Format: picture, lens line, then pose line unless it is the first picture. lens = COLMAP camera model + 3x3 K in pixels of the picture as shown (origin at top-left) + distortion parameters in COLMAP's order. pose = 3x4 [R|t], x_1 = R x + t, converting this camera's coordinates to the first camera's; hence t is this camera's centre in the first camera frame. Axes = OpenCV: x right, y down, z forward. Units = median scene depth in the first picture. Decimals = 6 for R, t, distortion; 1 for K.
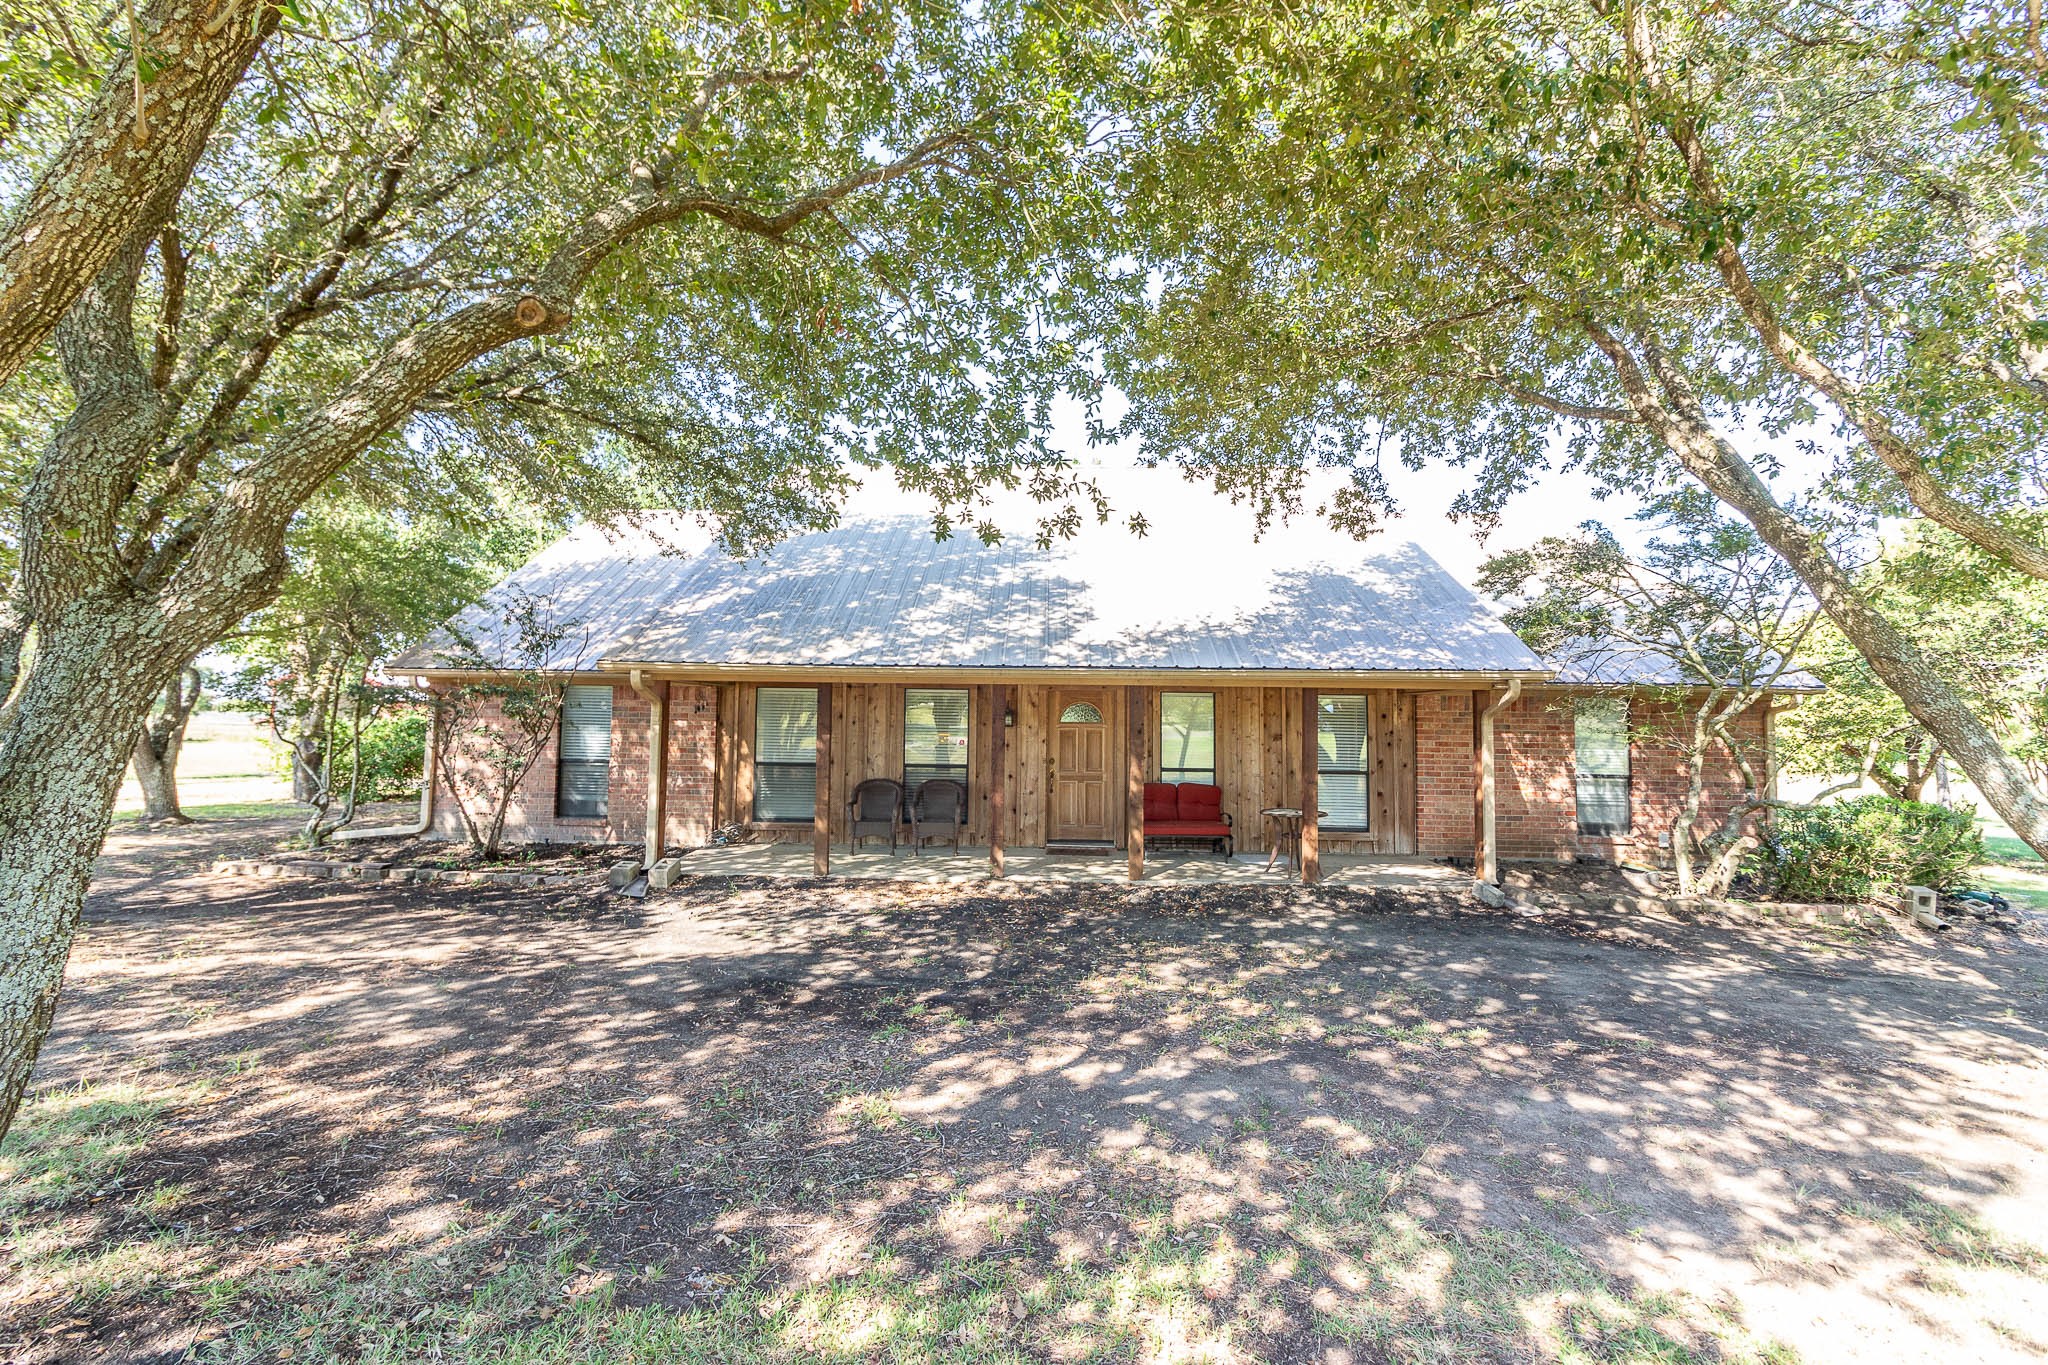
lens RADIAL K [[911.9, 0, 1010.4], [0, 911.9, 673.2], [0, 0, 1]] dist [0.012849, -0.000697]
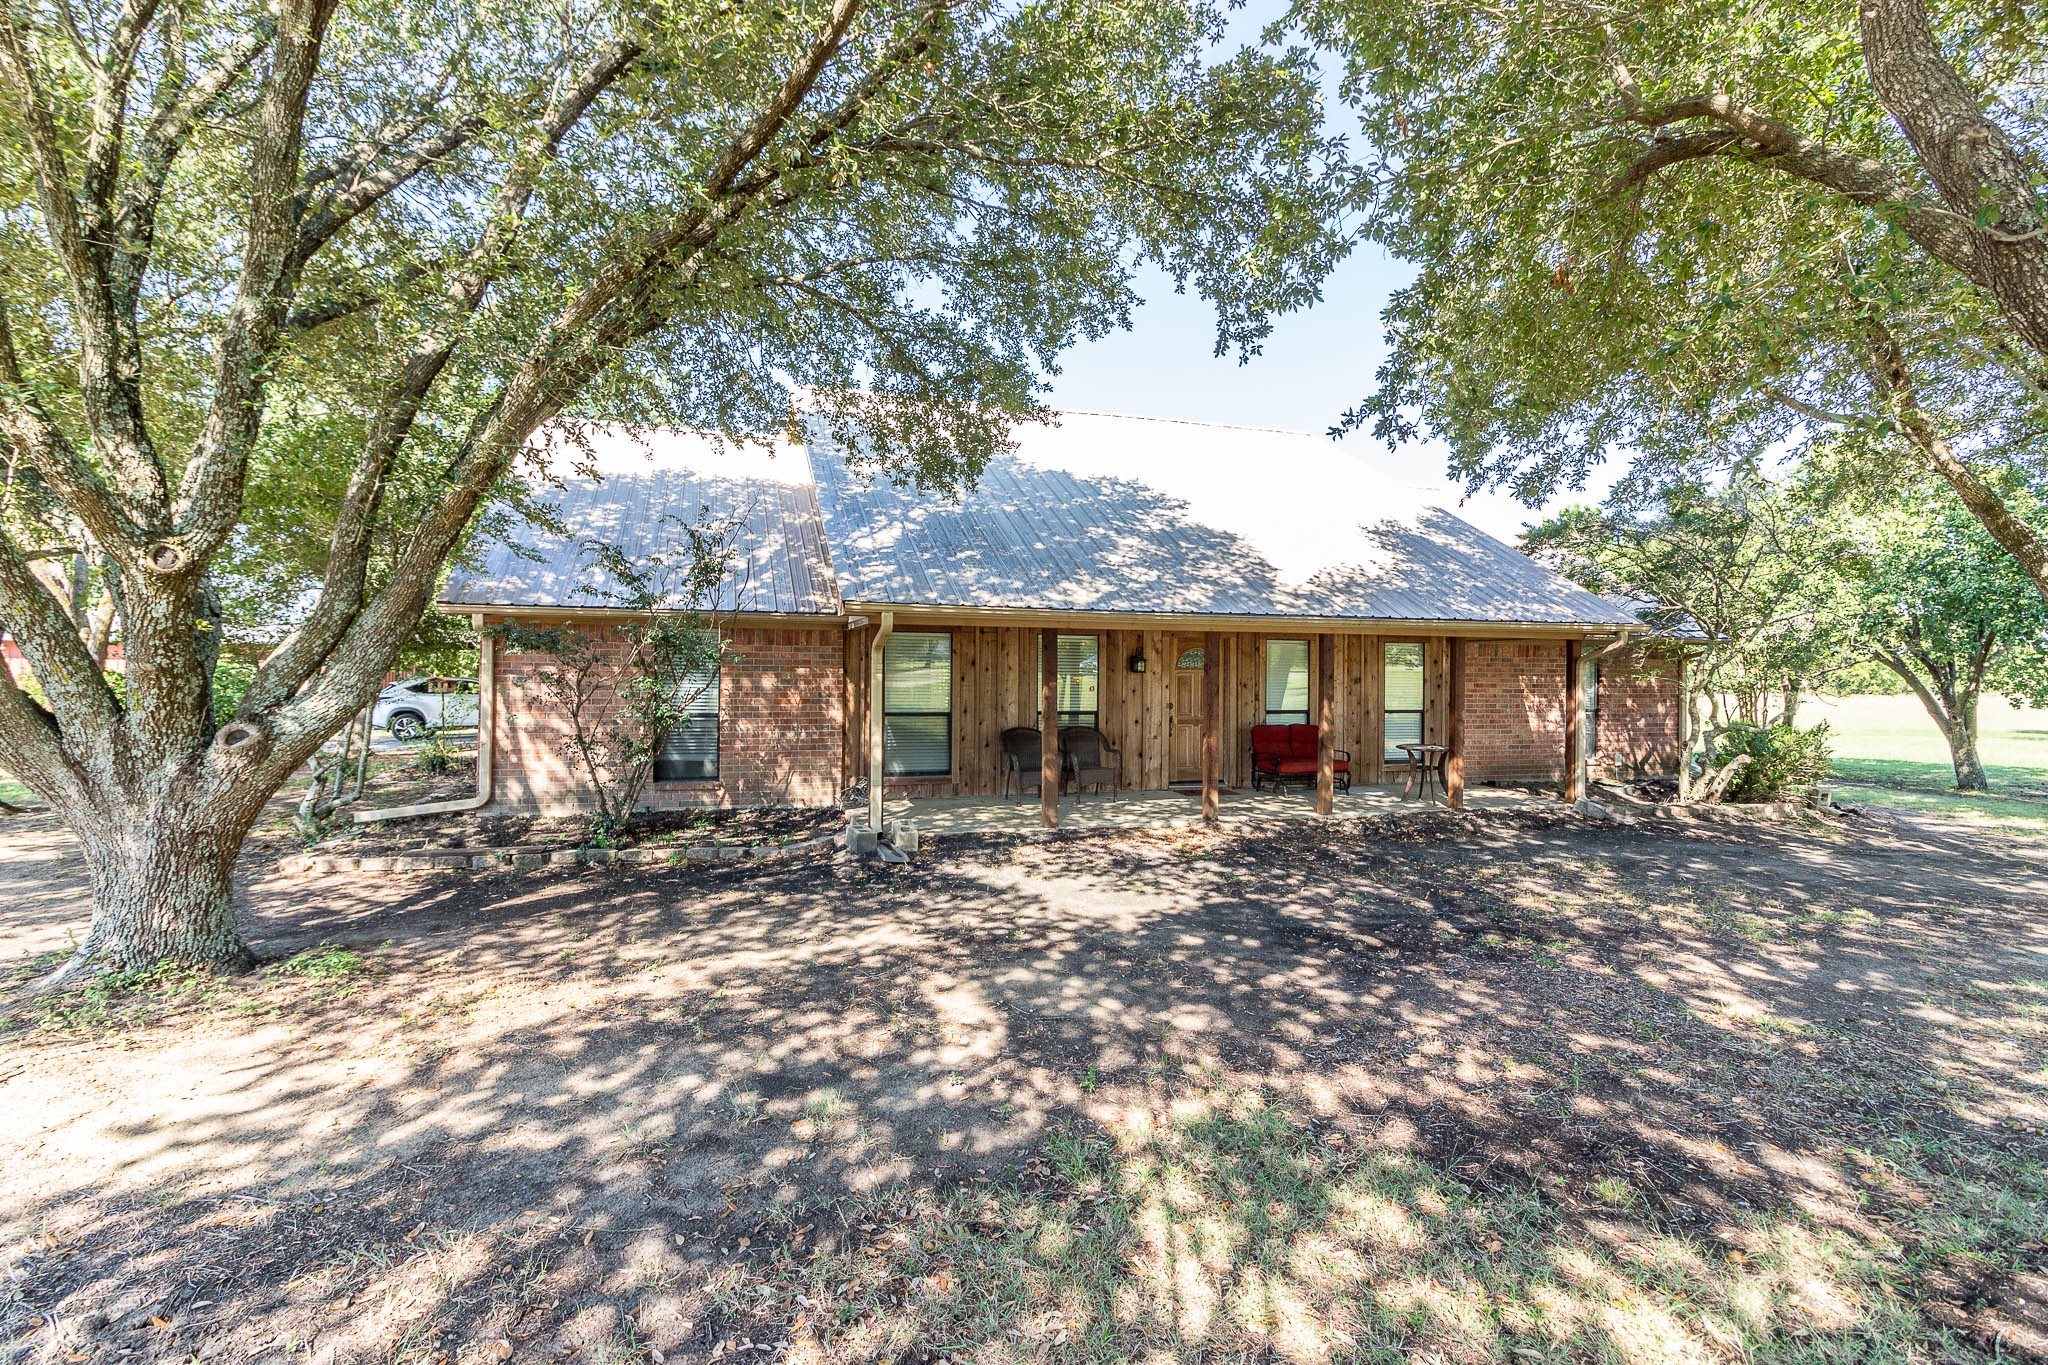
lens RADIAL K [[911.9, 0, 1010.4], [0, 911.9, 673.2], [0, 0, 1]] dist [0.012849, -0.000697]
pose [[0.940431, -0.005058, 0.339946, -0.595528], [-0.016041, 0.998116, 0.059229, 0.002999], [-0.339605, -0.061154, 0.938578, 0.125017]]
